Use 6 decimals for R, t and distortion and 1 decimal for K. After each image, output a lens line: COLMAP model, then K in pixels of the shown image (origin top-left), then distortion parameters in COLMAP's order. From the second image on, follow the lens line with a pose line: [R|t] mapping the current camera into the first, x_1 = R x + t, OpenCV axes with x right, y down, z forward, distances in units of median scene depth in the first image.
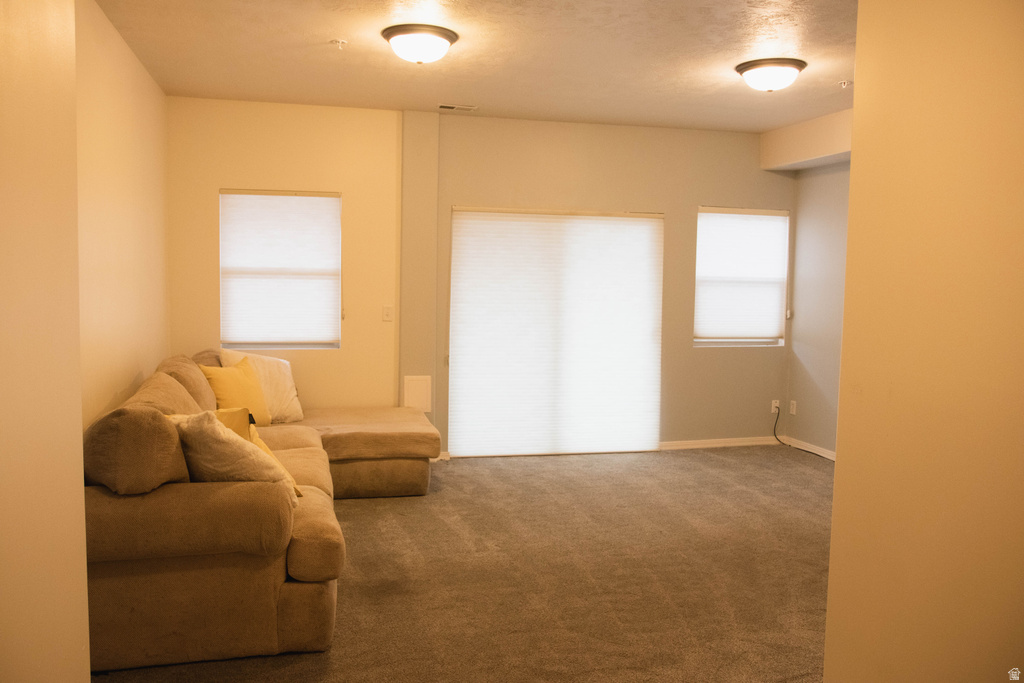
lens RADIAL K [[825.0, 0, 508.3], [0, 825.0, 341.6], [0, 0, 1]] dist [-0.044481, 0.005121]
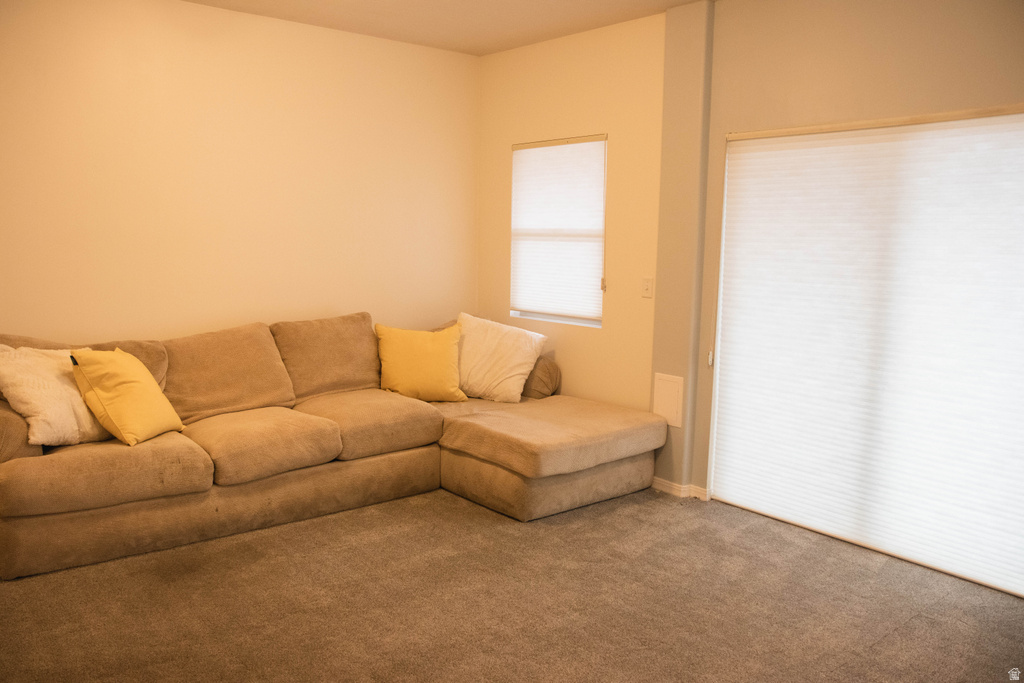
lens RADIAL K [[825.0, 0, 509.8], [0, 825.0, 342.5], [0, 0, 1]] dist [-0.044481, 0.005121]
pose [[0.416830, 0.107943, -0.902553, 0.502977], [-0.072058, 0.993723, 0.085568, -0.040306], [0.906124, 0.029369, 0.421992, 0.578674]]
